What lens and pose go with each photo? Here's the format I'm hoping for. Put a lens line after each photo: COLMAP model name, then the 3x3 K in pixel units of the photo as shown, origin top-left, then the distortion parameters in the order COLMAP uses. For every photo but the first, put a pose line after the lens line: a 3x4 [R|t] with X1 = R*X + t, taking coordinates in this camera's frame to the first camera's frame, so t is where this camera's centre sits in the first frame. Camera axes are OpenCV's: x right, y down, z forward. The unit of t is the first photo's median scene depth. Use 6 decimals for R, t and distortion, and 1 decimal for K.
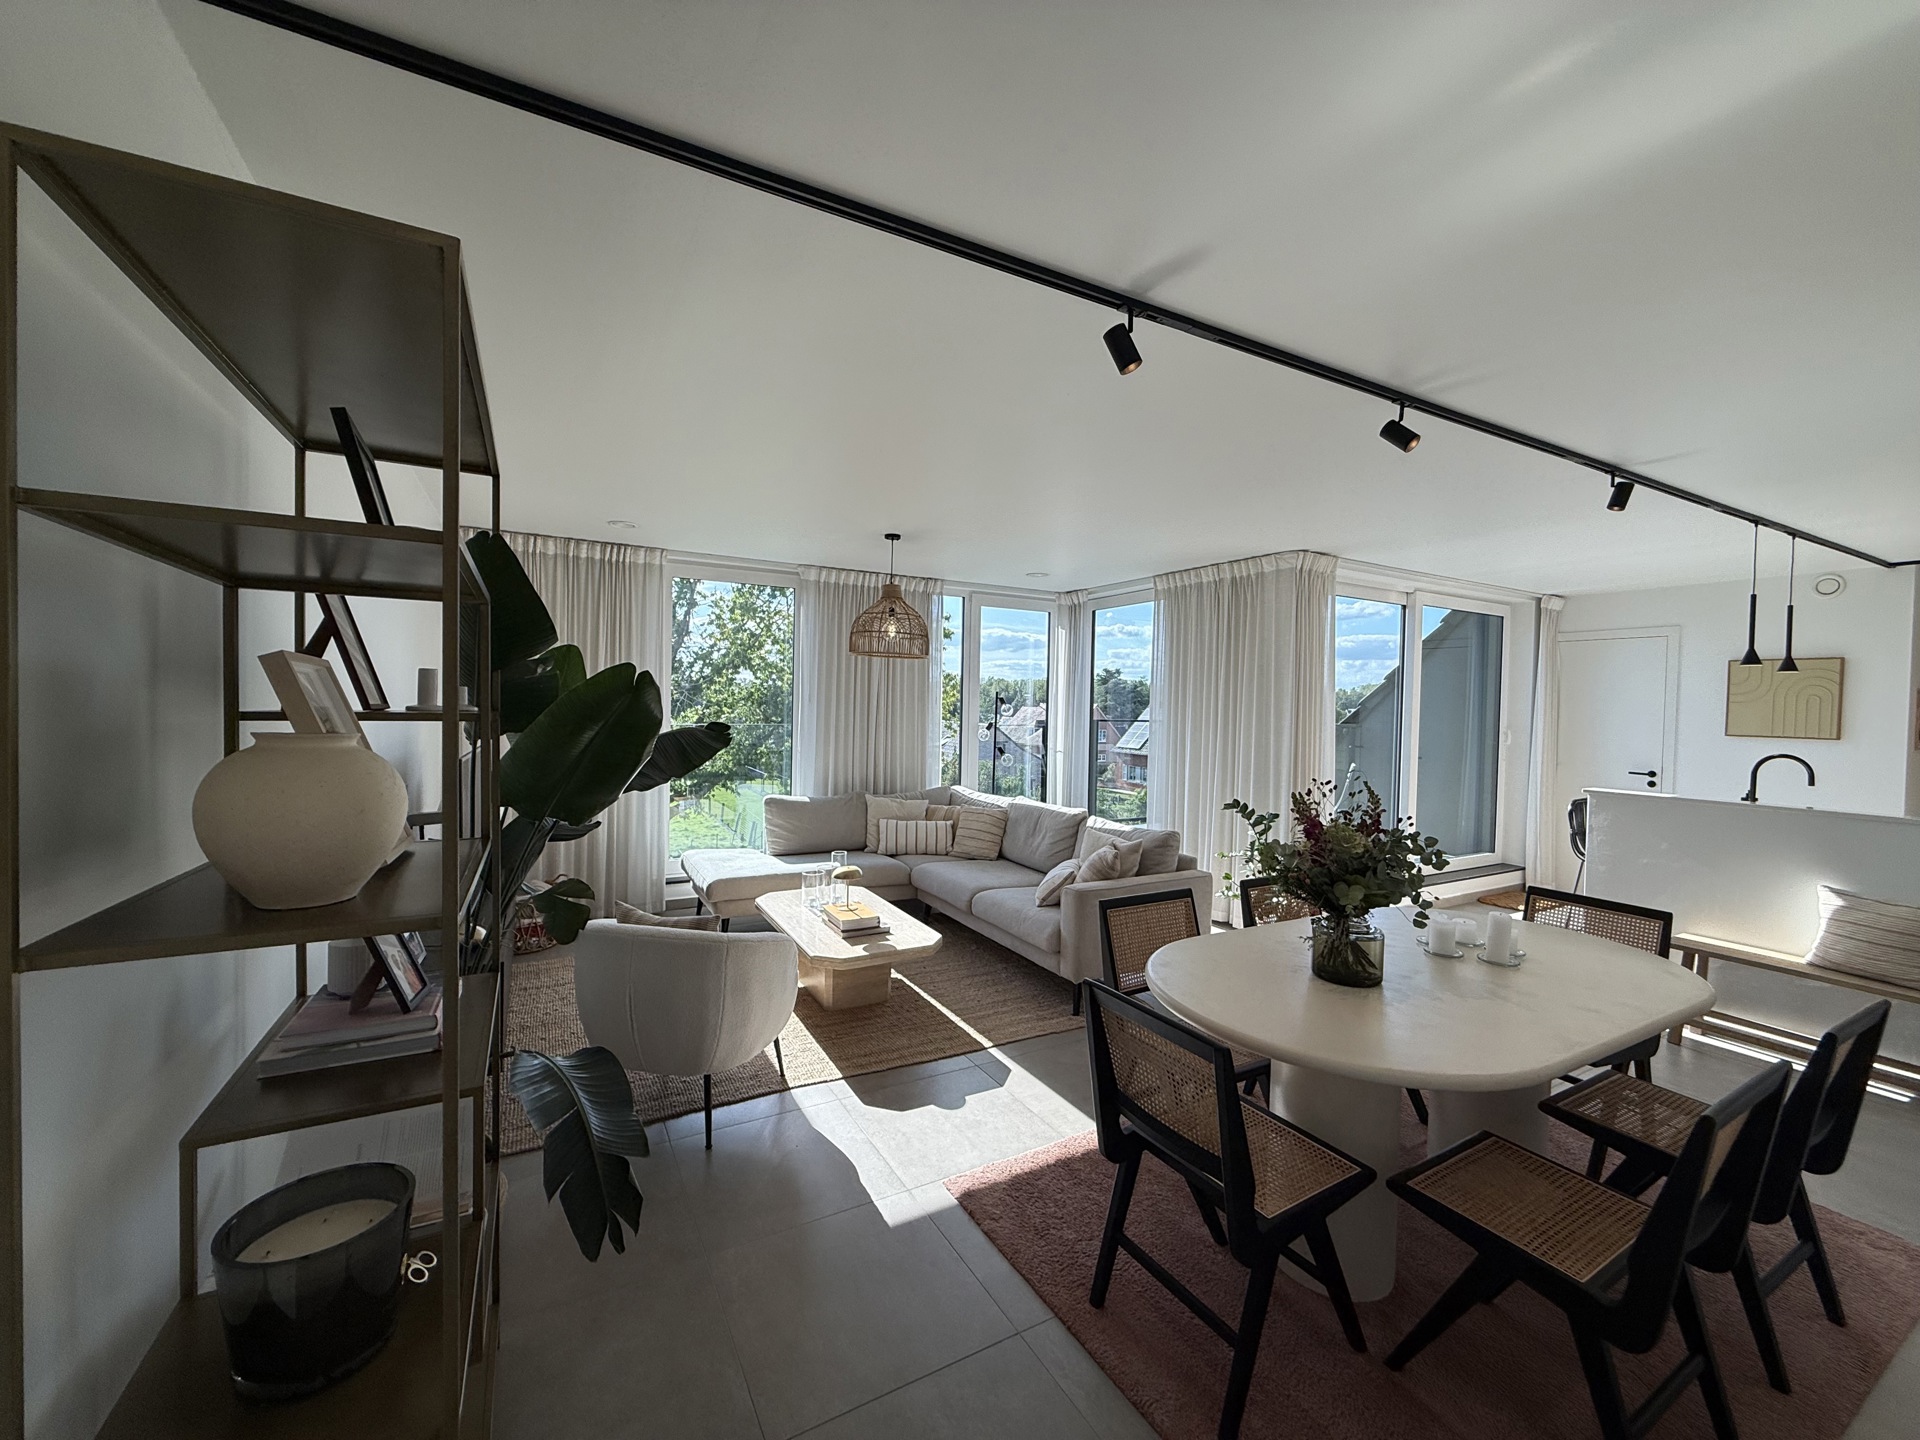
lens RADIAL K [[763.7, 0, 953.3], [0, 763.7, 718.7], [0, 0, 1]] dist [0.000742, -0.000076]
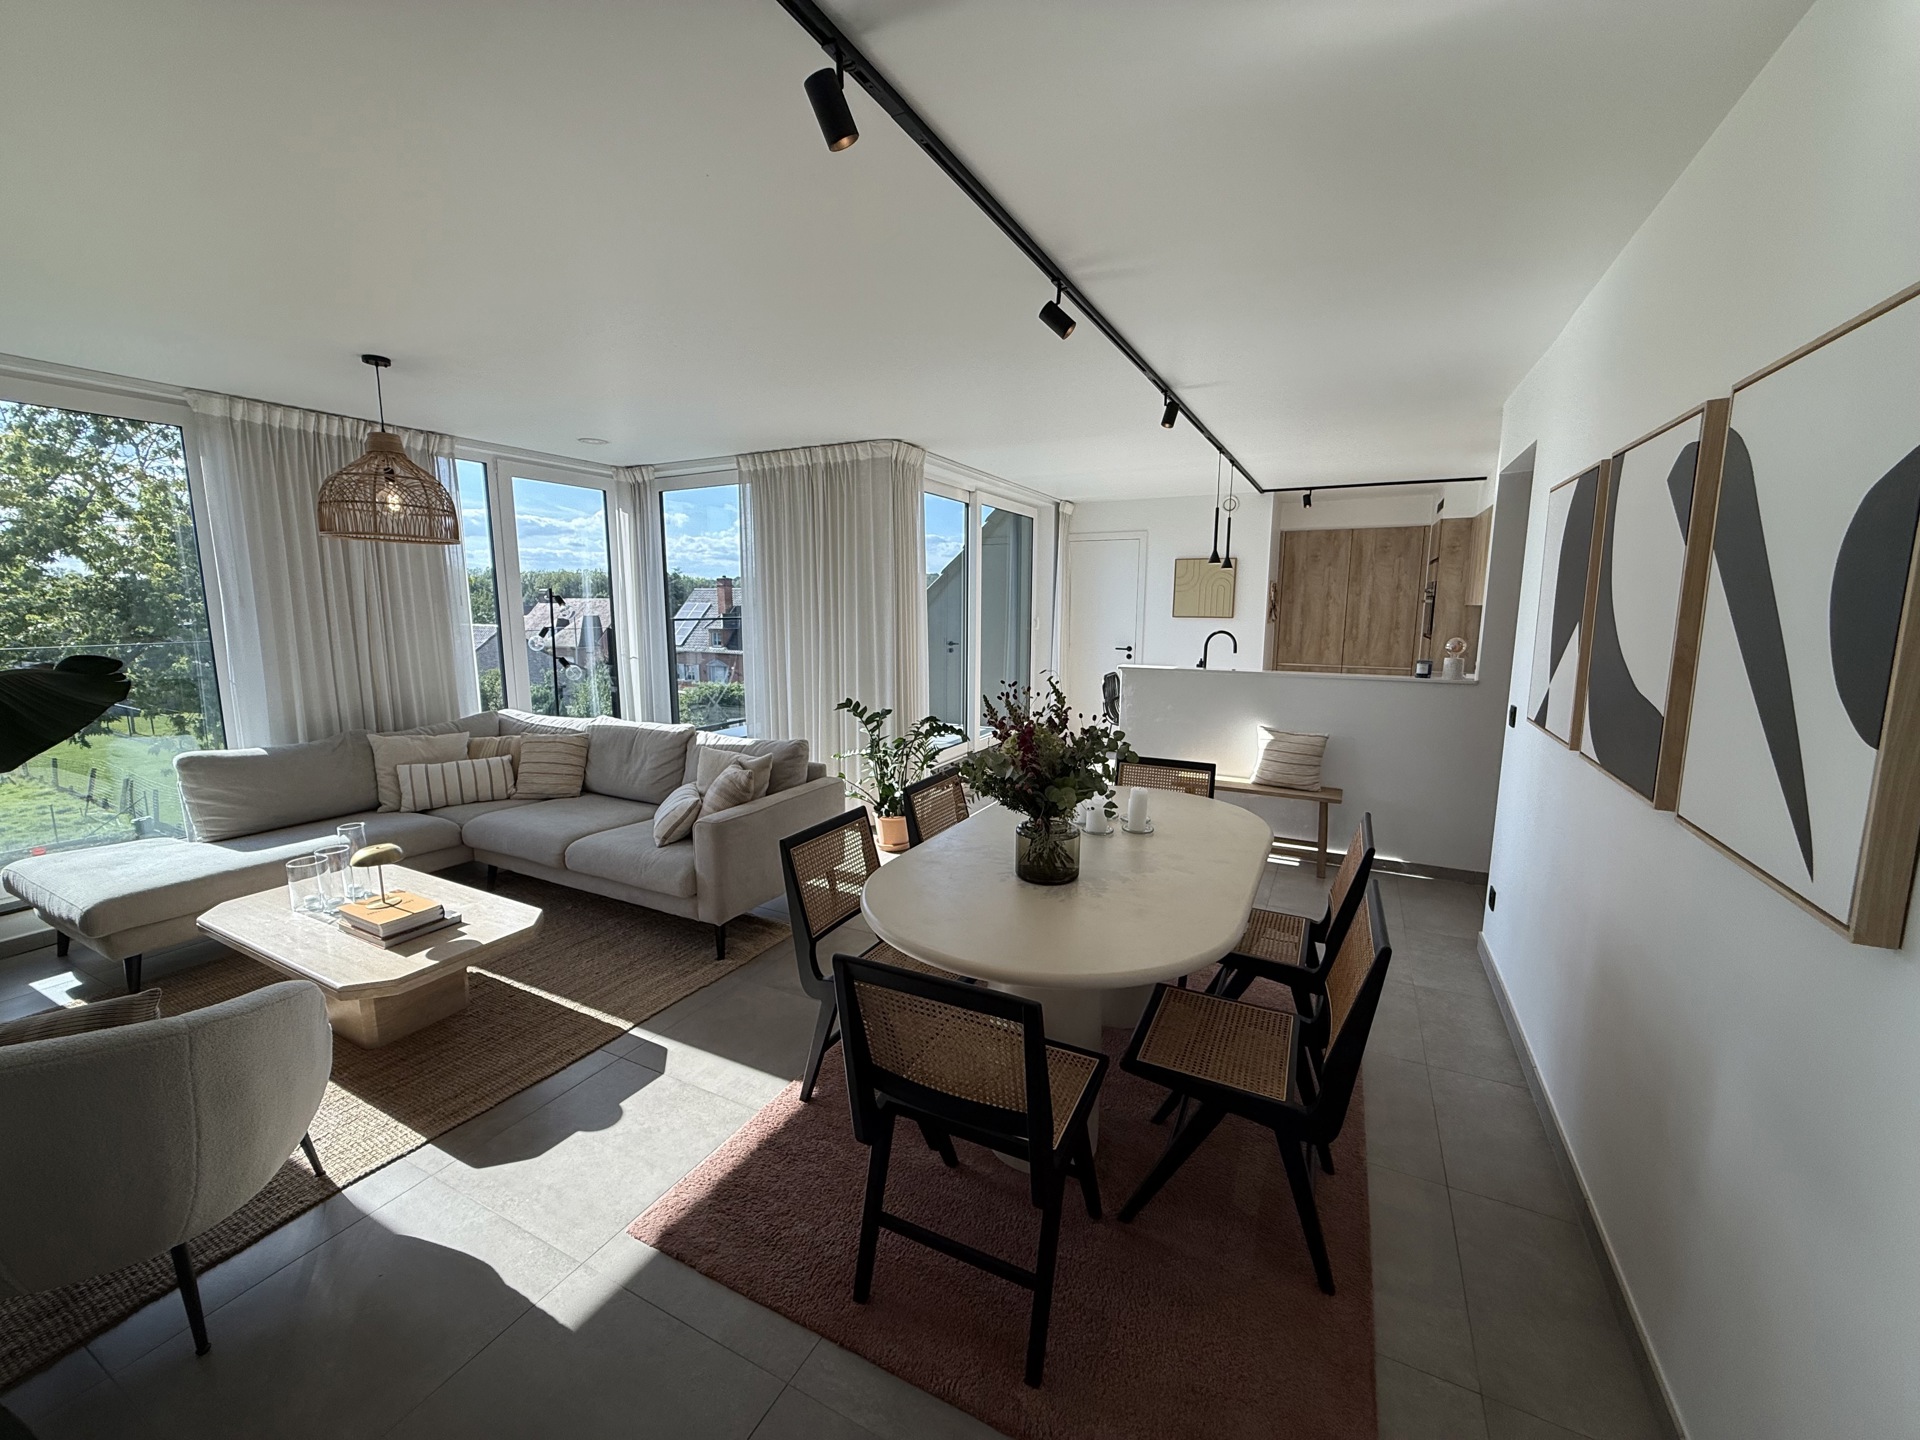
lens RADIAL K [[763.7, 0, 954.3], [0, 763.7, 719.8], [0, 0, 1]] dist [0.000742, -0.000076]
pose [[0.832030, -0.103101, 0.545065, -0.054570], [0.025788, 0.988703, 0.147651, -0.008520], [-0.554131, -0.108794, 0.825289, 0.115588]]
